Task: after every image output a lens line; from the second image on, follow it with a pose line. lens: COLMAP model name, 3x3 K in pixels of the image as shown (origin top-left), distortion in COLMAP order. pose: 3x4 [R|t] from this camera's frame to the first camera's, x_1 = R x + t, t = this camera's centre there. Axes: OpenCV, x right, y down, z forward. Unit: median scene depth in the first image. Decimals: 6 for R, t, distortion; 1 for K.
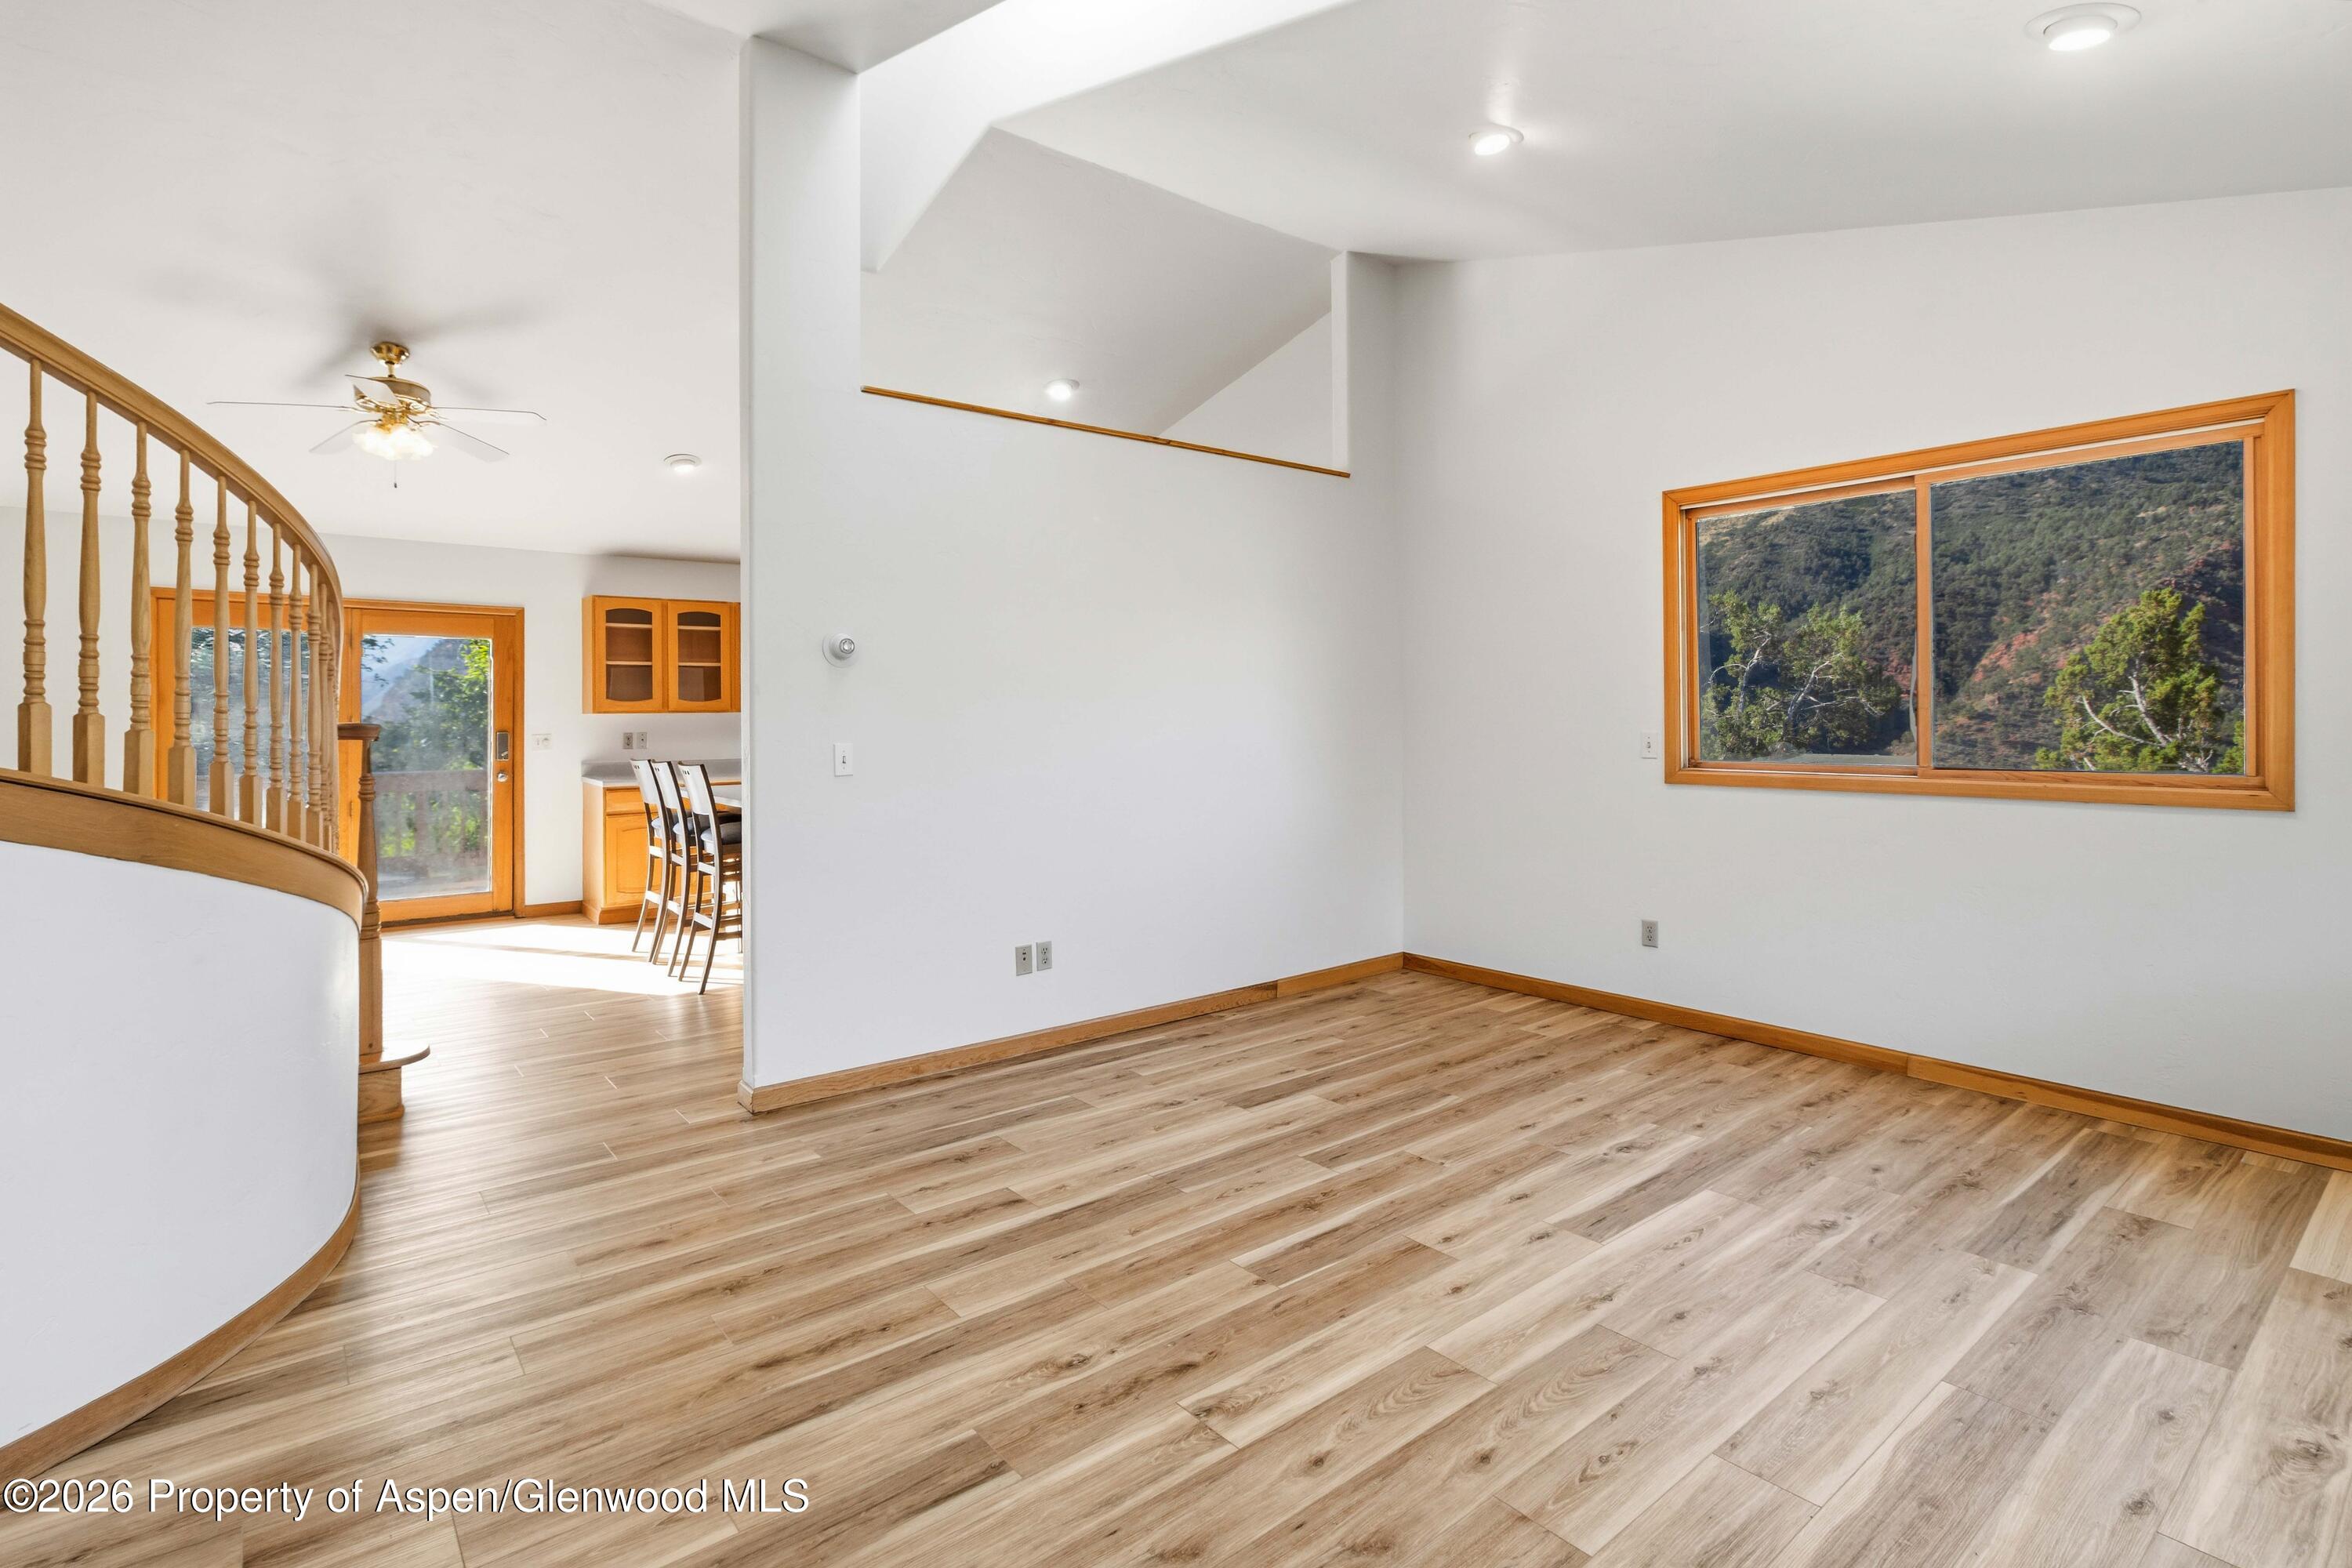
lens RADIAL K [[1112.8, 0, 1137.1], [0, 1112.8, 711.0], [0, 0, 1]] dist [-0.010404, 0.000909]
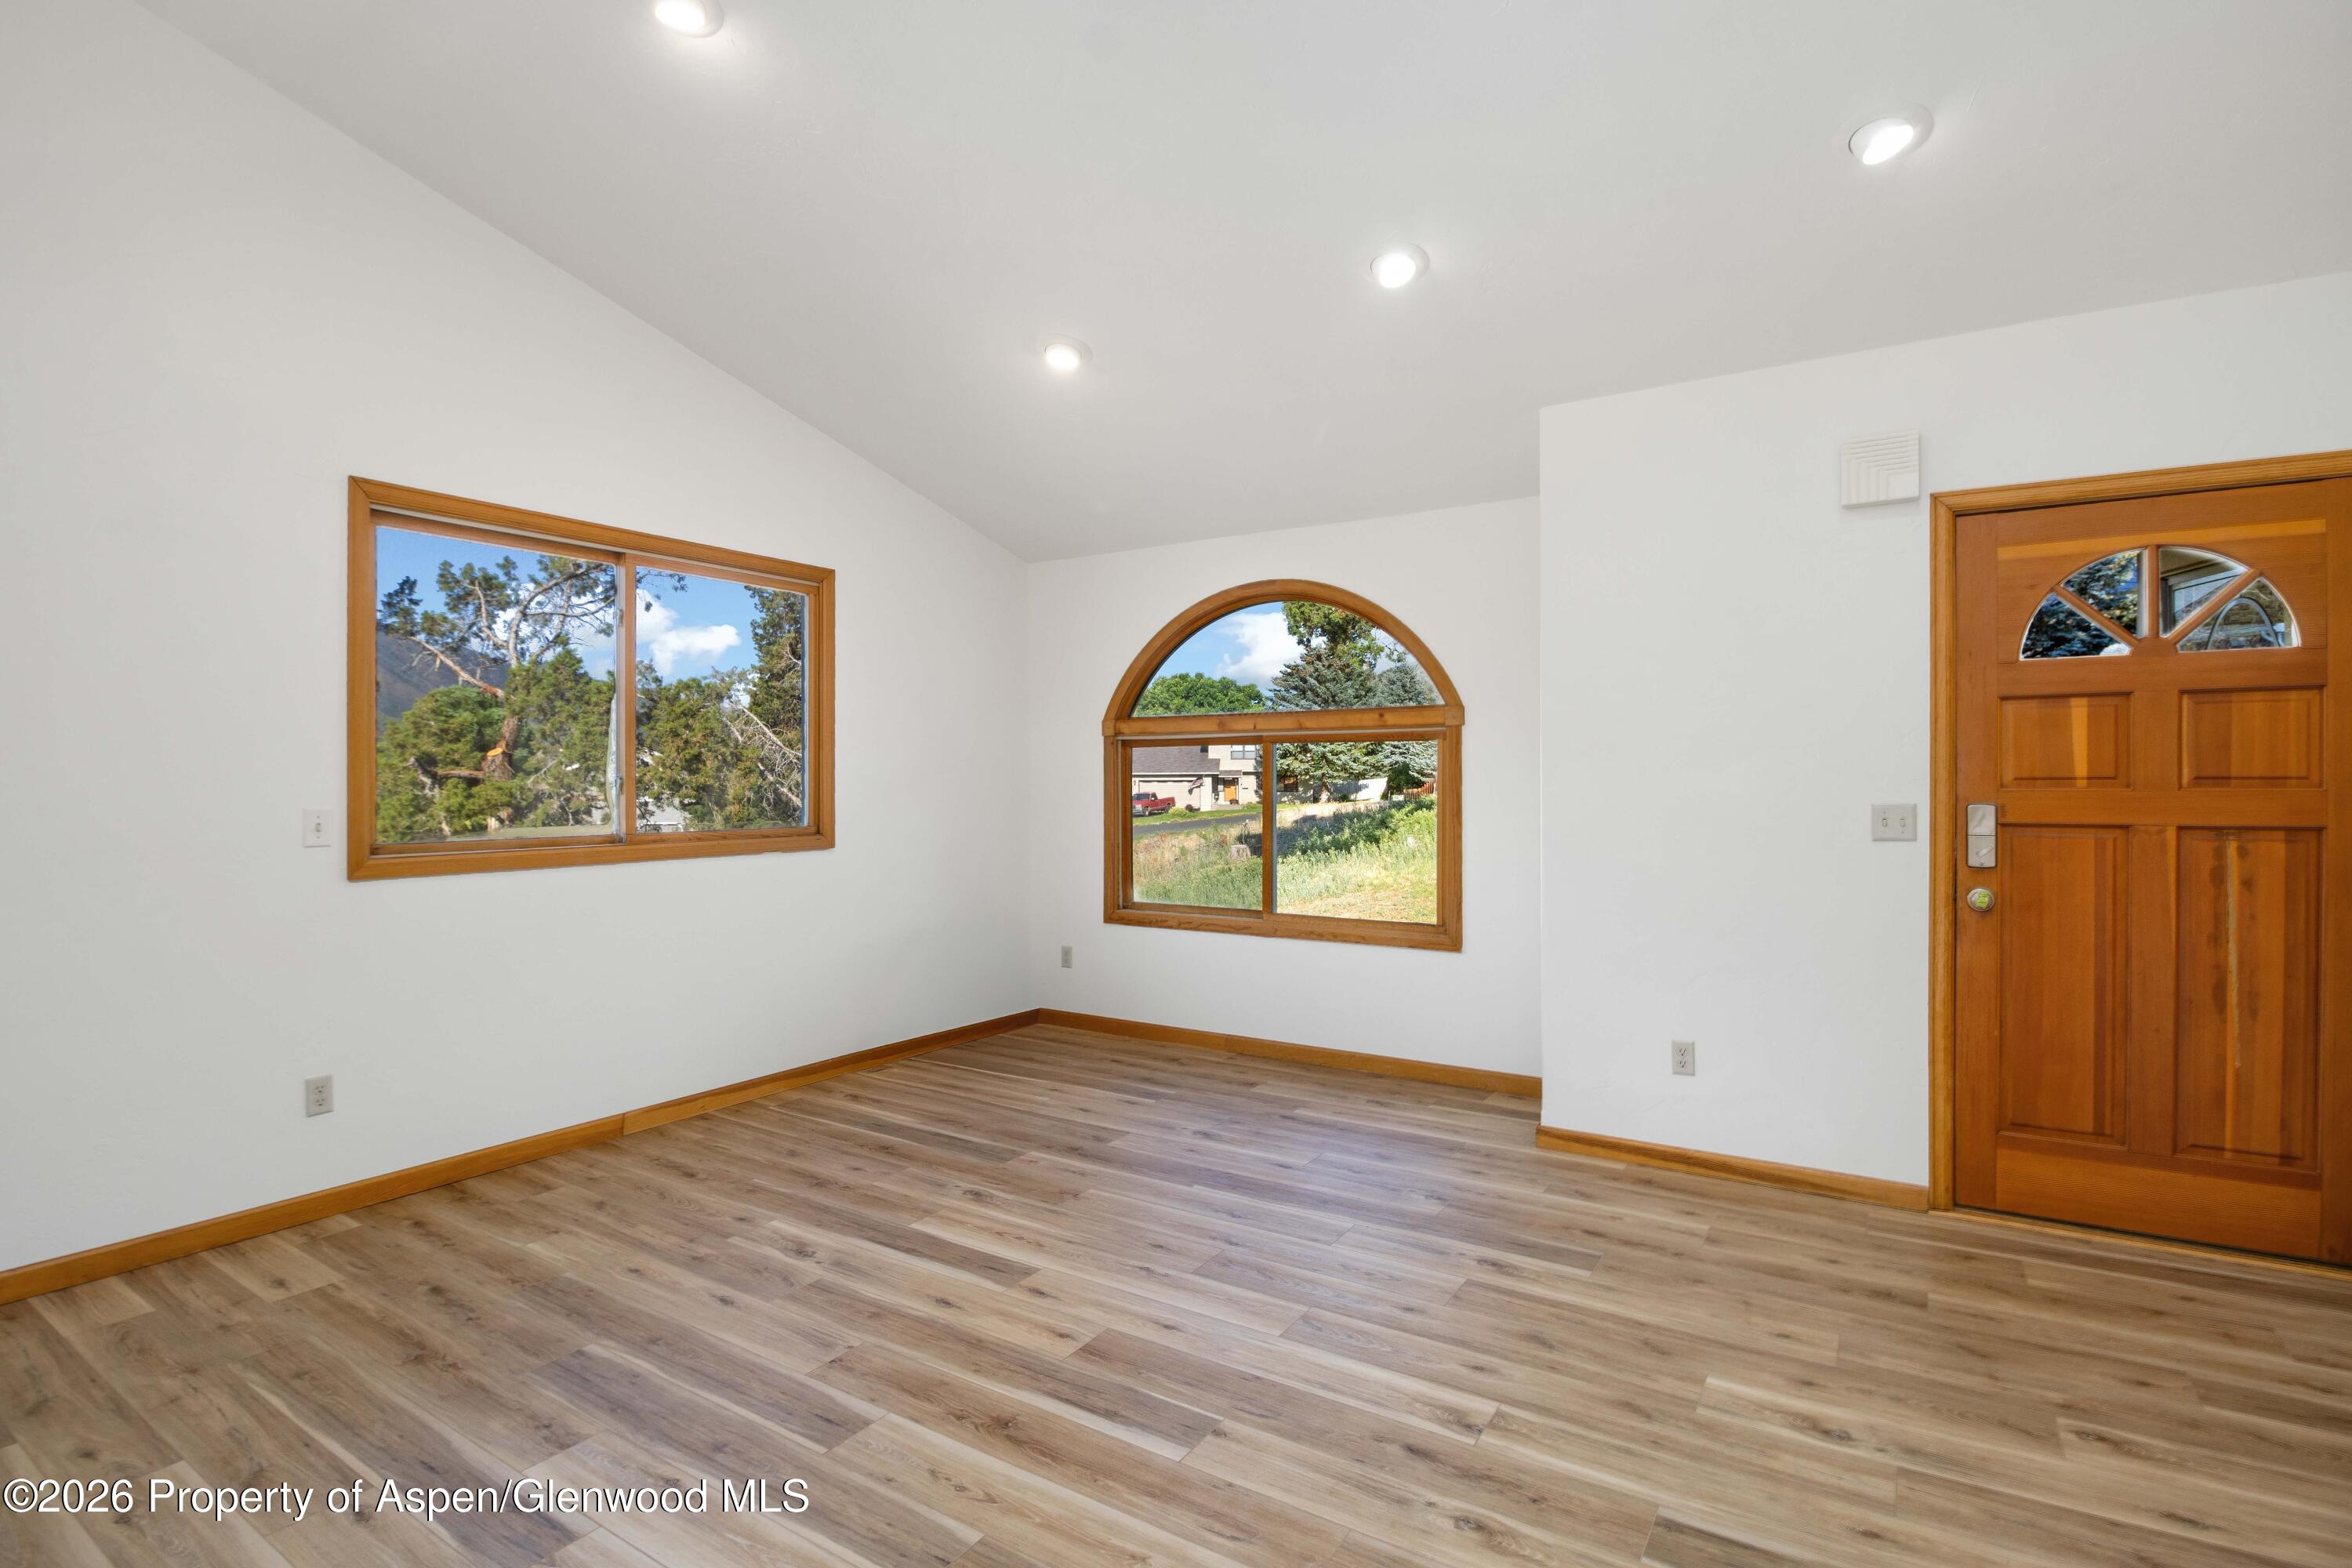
lens RADIAL K [[1112.8, 0, 1187.2], [0, 1112.8, 786.8], [0, 0, 1]] dist [-0.010404, 0.000909]
pose [[-0.324870, 0.000531, 0.945759, -0.606975], [0.002388, 0.999997, 0.000259, 0.008848], [-0.945756, 0.002342, -0.324870, 1.129742]]
